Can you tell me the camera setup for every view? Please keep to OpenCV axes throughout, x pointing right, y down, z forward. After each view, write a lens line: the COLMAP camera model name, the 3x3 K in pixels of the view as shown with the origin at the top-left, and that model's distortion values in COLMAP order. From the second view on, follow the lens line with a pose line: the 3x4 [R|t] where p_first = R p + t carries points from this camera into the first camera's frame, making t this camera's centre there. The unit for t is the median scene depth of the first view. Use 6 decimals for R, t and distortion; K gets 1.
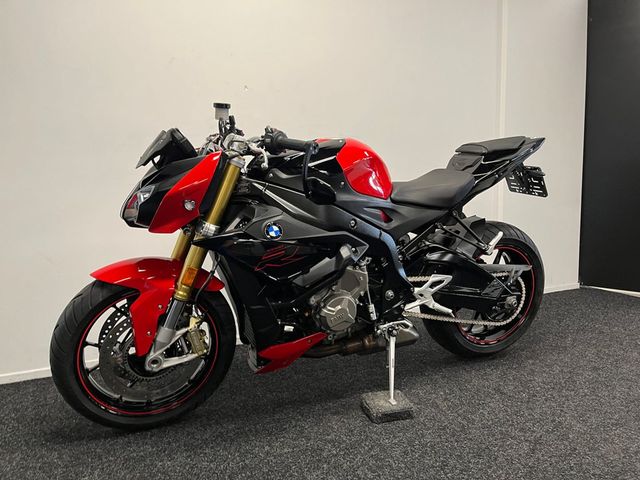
lens RADIAL K [[473.5, 0, 320.0], [0, 473.5, 240.0], [0, 0, 1]] dist [0.073436, -0.097148]
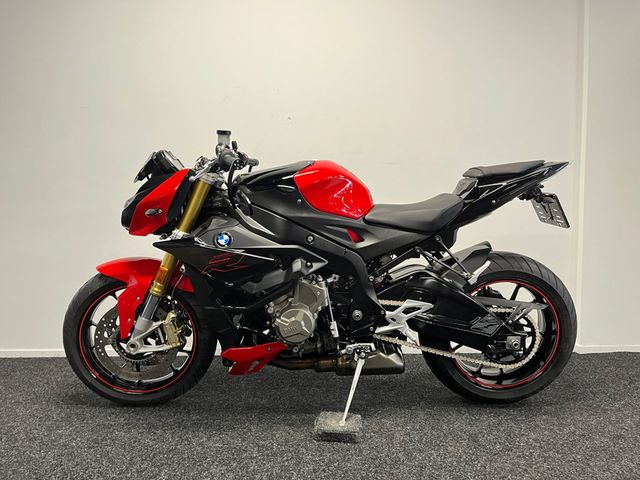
lens RADIAL K [[473.5, 0, 320.0], [0, 473.5, 240.0], [0, 0, 1]] dist [0.073436, -0.097148]
pose [[0.935463, 0.053850, -0.349299, 0.421027], [-0.080742, 0.994750, -0.062879, 0.028512], [0.344079, 0.087024, 0.934899, 0.030584]]
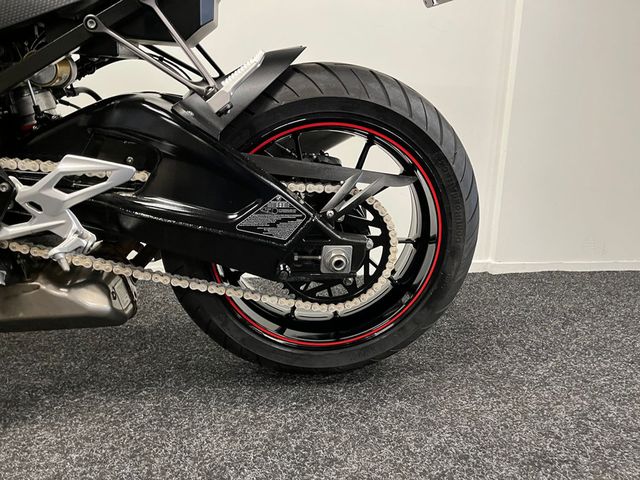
lens RADIAL K [[473.5, 0, 320.0], [0, 473.5, 240.0], [0, 0, 1]] dist [0.073436, -0.097148]
pose [[0.966359, 0.110566, -0.232219, 0.552484], [-0.089610, 0.991048, 0.098962, 0.087484], [0.241082, -0.074824, 0.967616, 0.708638]]
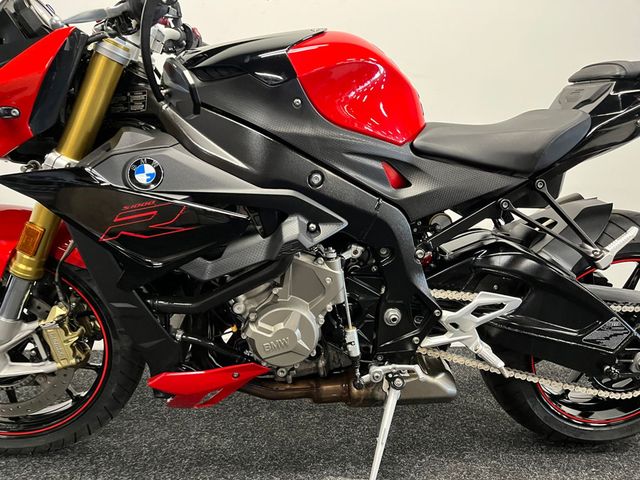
lens RADIAL K [[473.5, 0, 320.0], [0, 473.5, 240.0], [0, 0, 1]] dist [0.073436, -0.097148]
pose [[0.953393, 0.108217, -0.281659, 0.218612], [-0.103742, 0.994127, 0.030797, 0.016569], [0.283337, -0.000142, 0.959020, 0.440599]]
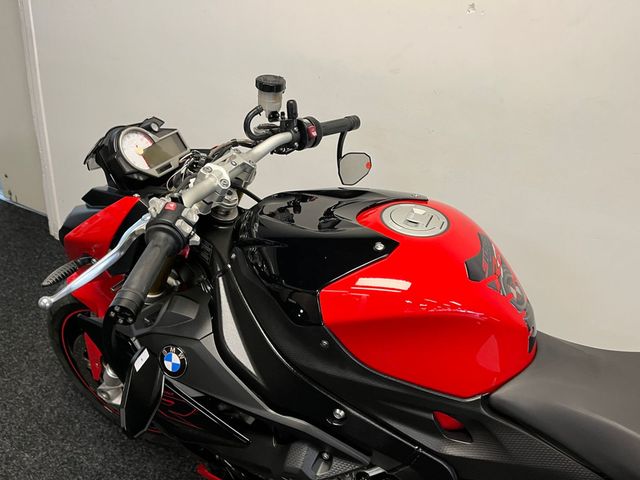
lens RADIAL K [[473.5, 0, 320.0], [0, 473.5, 240.0], [0, 0, 1]] dist [0.073436, -0.097148]
pose [[0.657612, 0.444682, -0.608115, 0.250331], [-0.242412, 0.889180, 0.388066, -0.343573], [0.713290, -0.107783, 0.692532, 0.627082]]
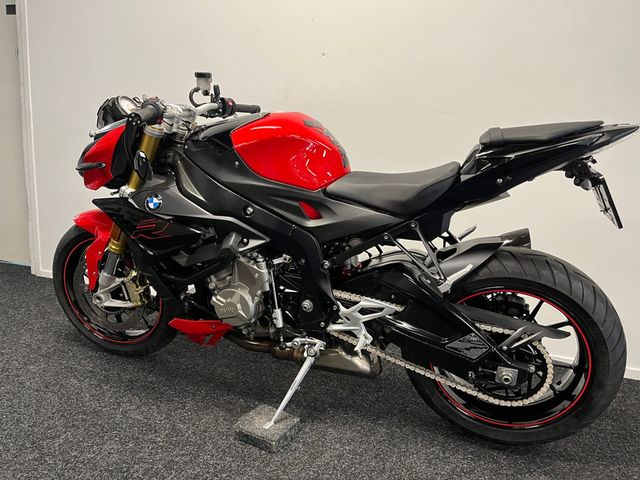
lens RADIAL K [[473.5, 0, 320.0], [0, 473.5, 240.0], [0, 0, 1]] dist [0.073436, -0.097148]
pose [[0.750664, 0.203441, -0.628582, 0.673657], [-0.168238, 0.978908, 0.115910, -0.098120], [0.638905, 0.018742, 0.769057, 0.384375]]
